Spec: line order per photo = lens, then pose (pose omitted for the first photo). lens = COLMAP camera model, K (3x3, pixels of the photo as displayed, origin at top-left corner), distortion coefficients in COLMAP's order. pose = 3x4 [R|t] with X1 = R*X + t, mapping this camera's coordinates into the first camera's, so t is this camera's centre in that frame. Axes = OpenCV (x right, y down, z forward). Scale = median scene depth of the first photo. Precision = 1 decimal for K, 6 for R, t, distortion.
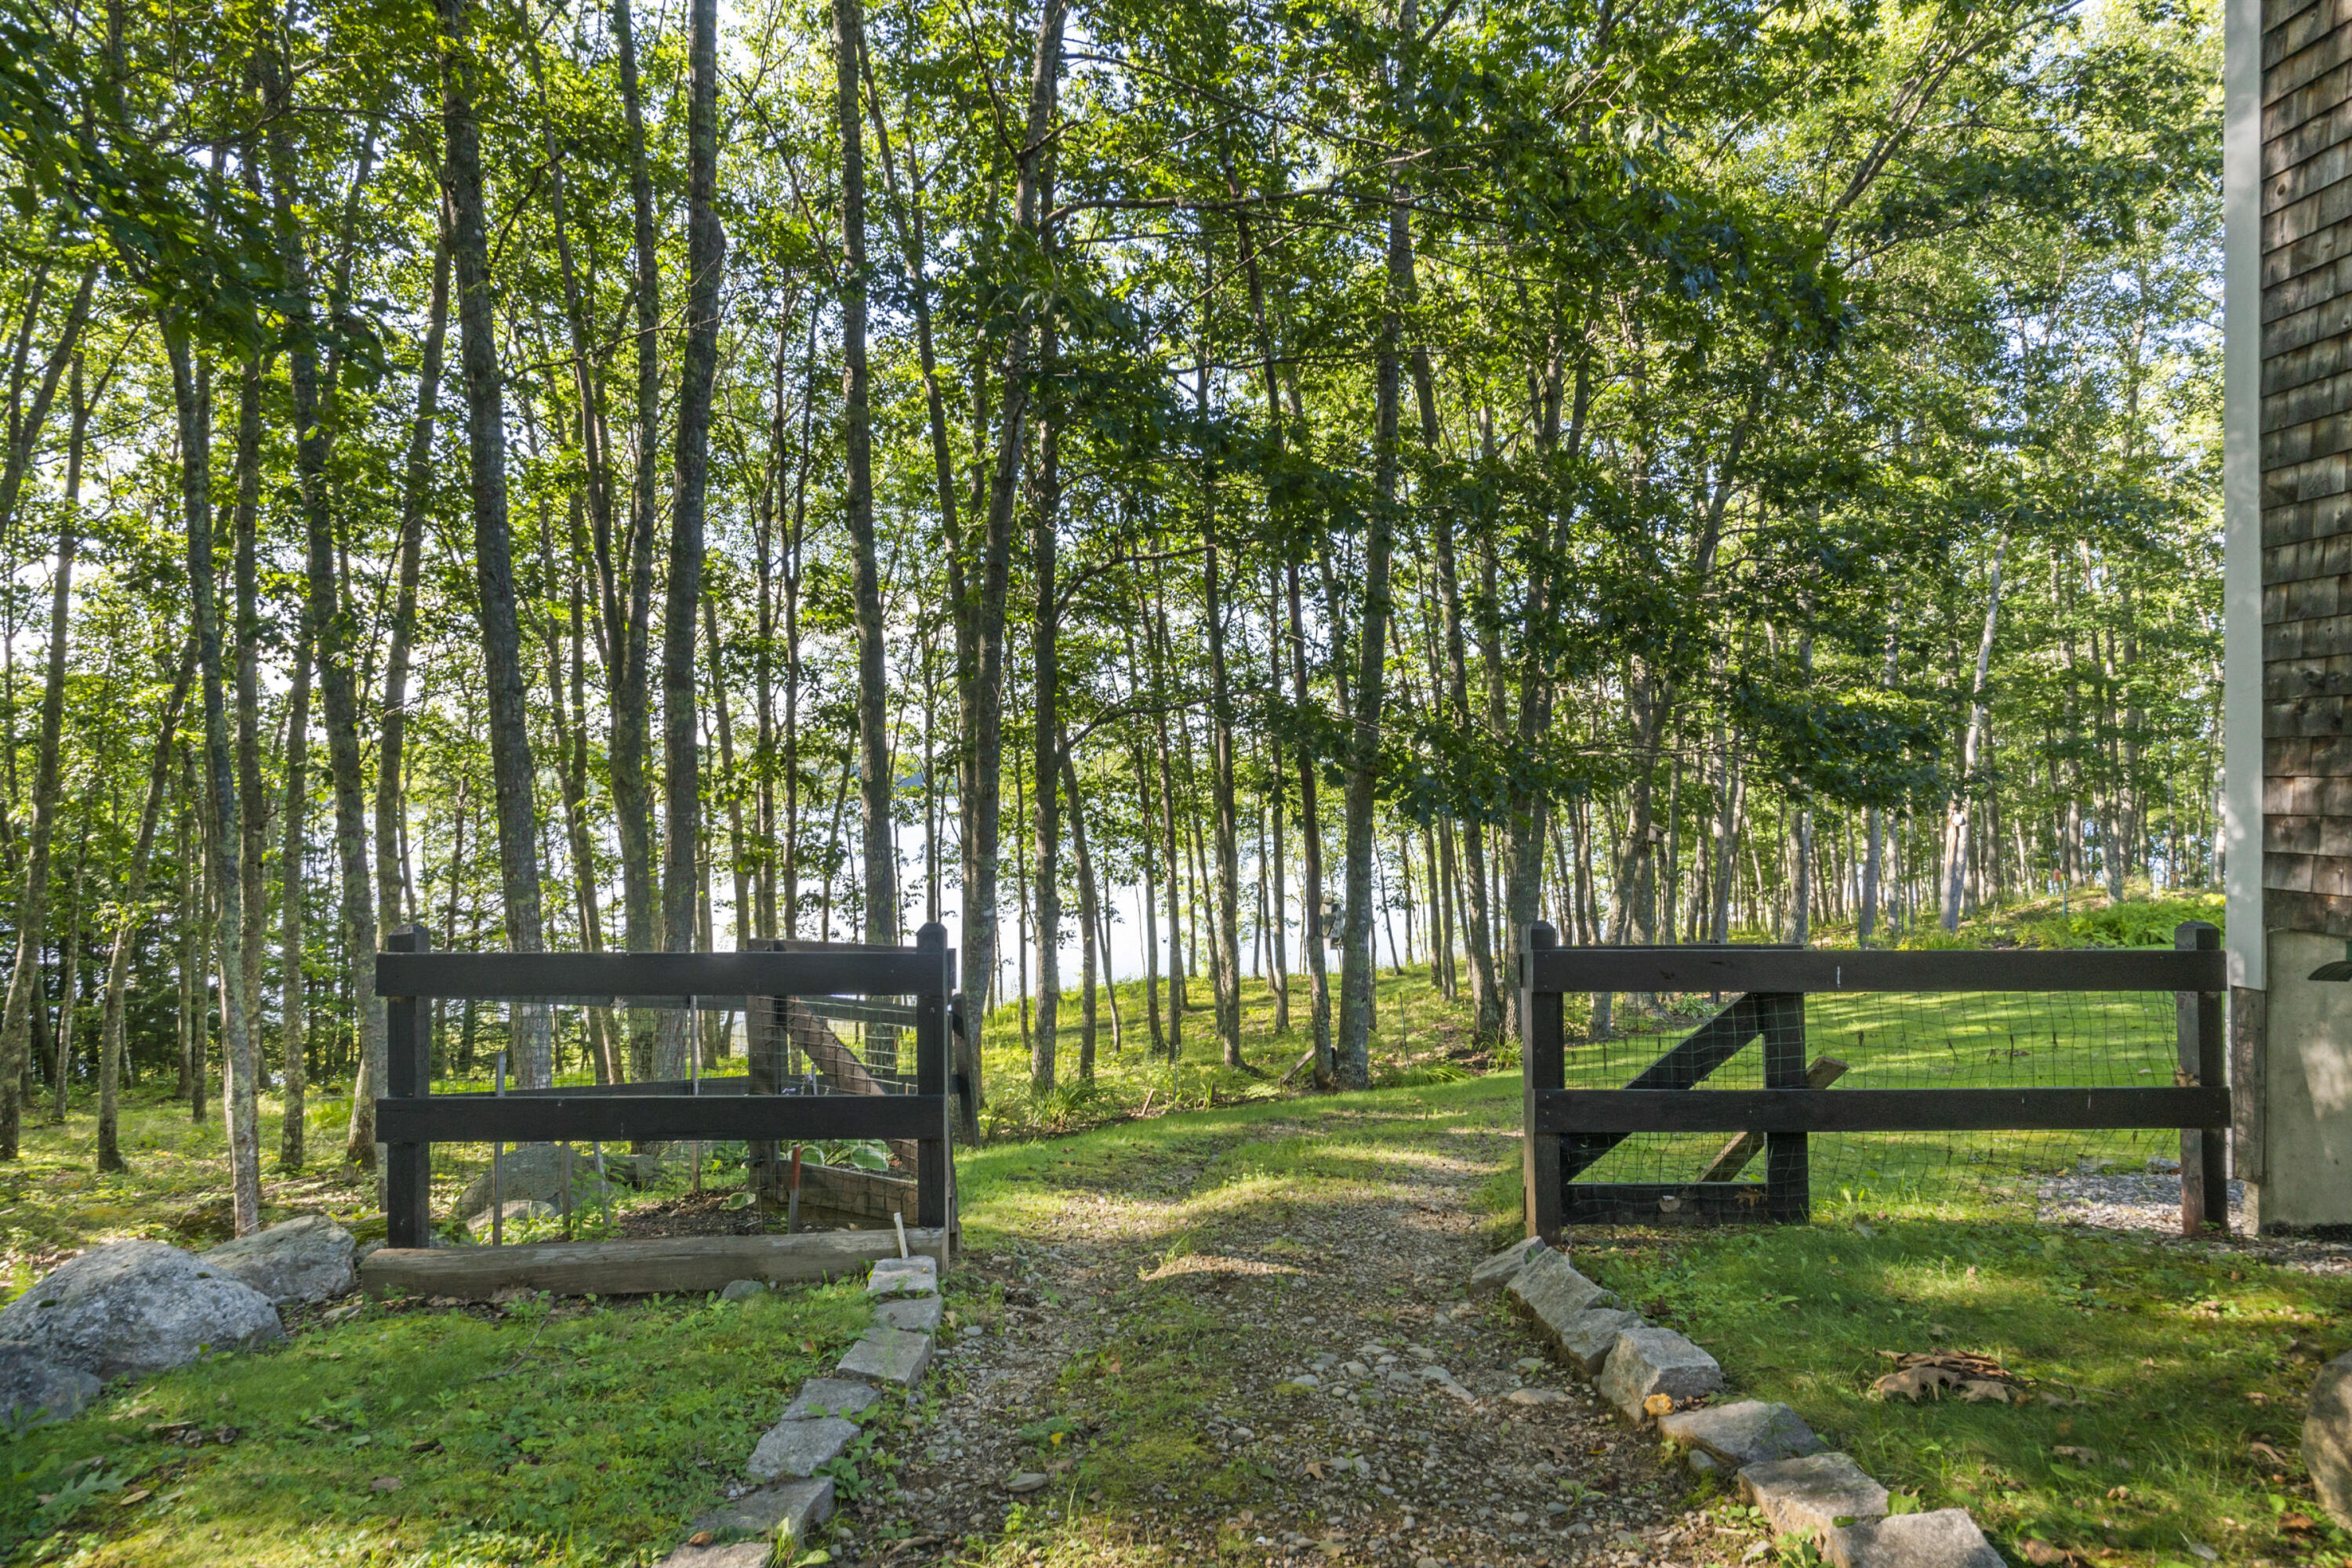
lens RADIAL K [[1292.2, 0, 1174.5], [0, 1292.2, 763.2], [0, 0, 1]] dist [0.001954, 0.000749]
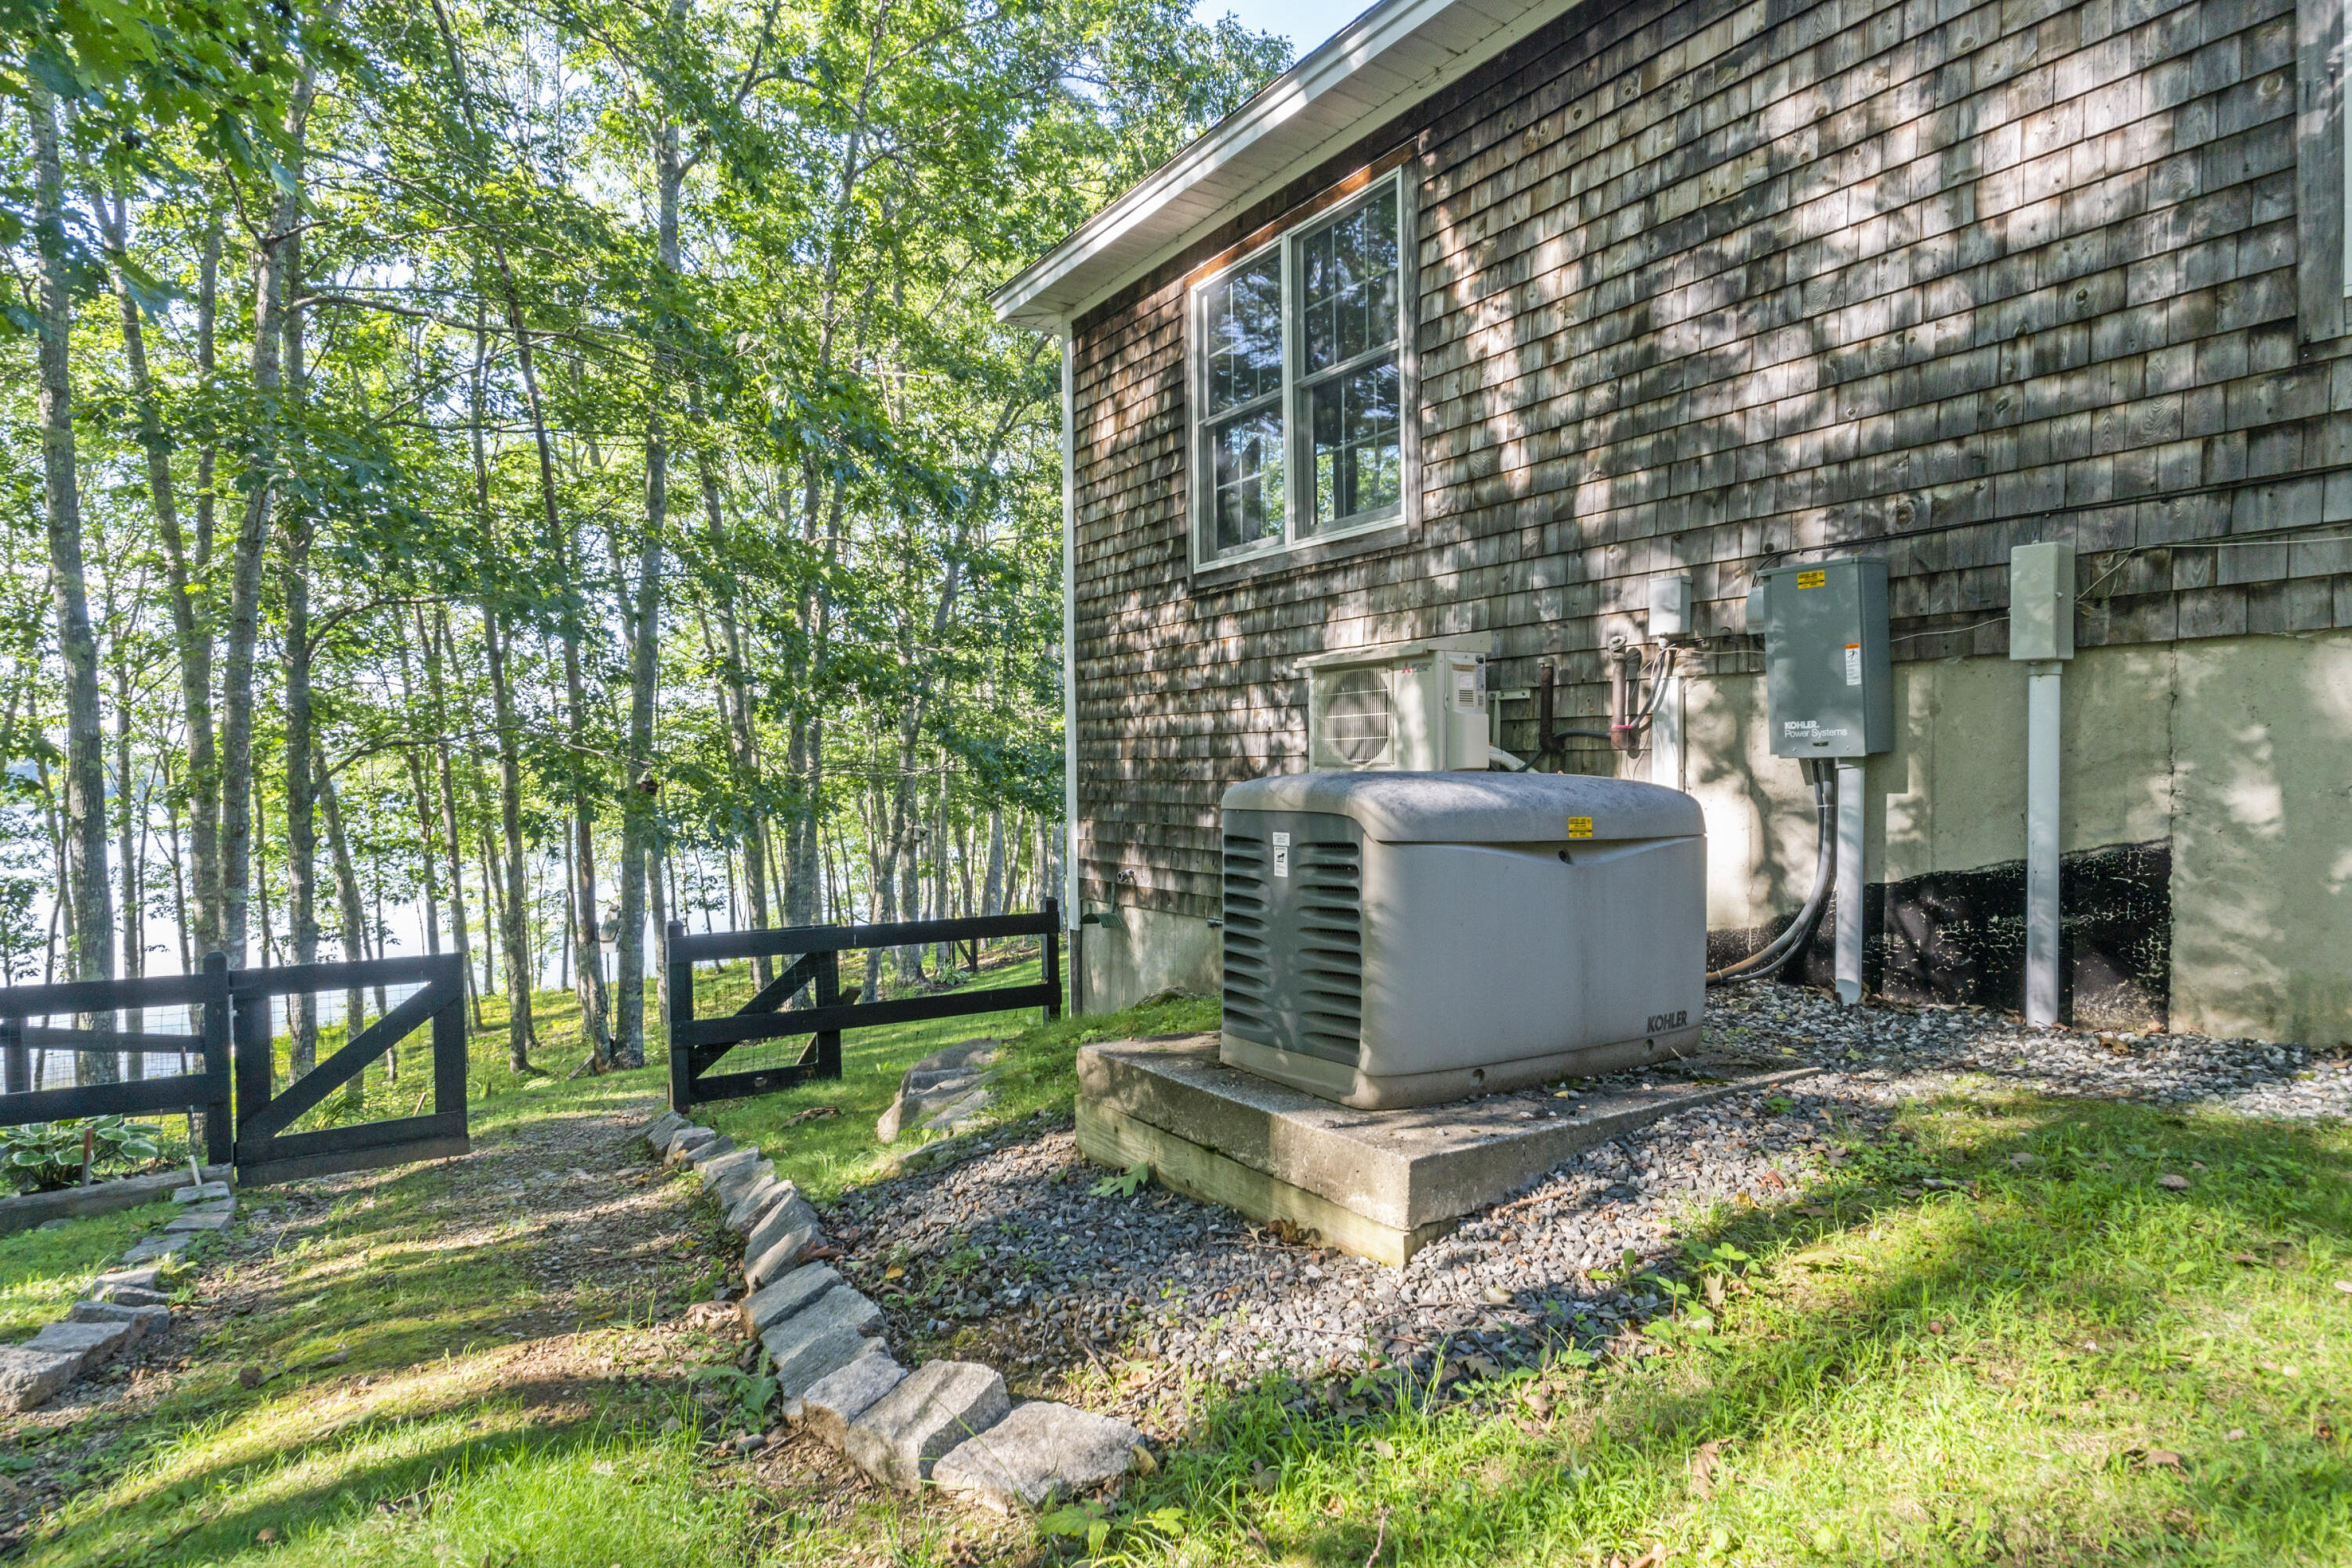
lens RADIAL K [[1292.2, 0, 1174.5], [0, 1292.2, 763.2], [0, 0, 1]] dist [0.001954, 0.000749]
pose [[0.877752, -0.011335, 0.478982, 0.009130], [0.007956, 0.999927, 0.009083, -0.014141], [-0.479050, -0.004162, 0.877778, -0.120197]]
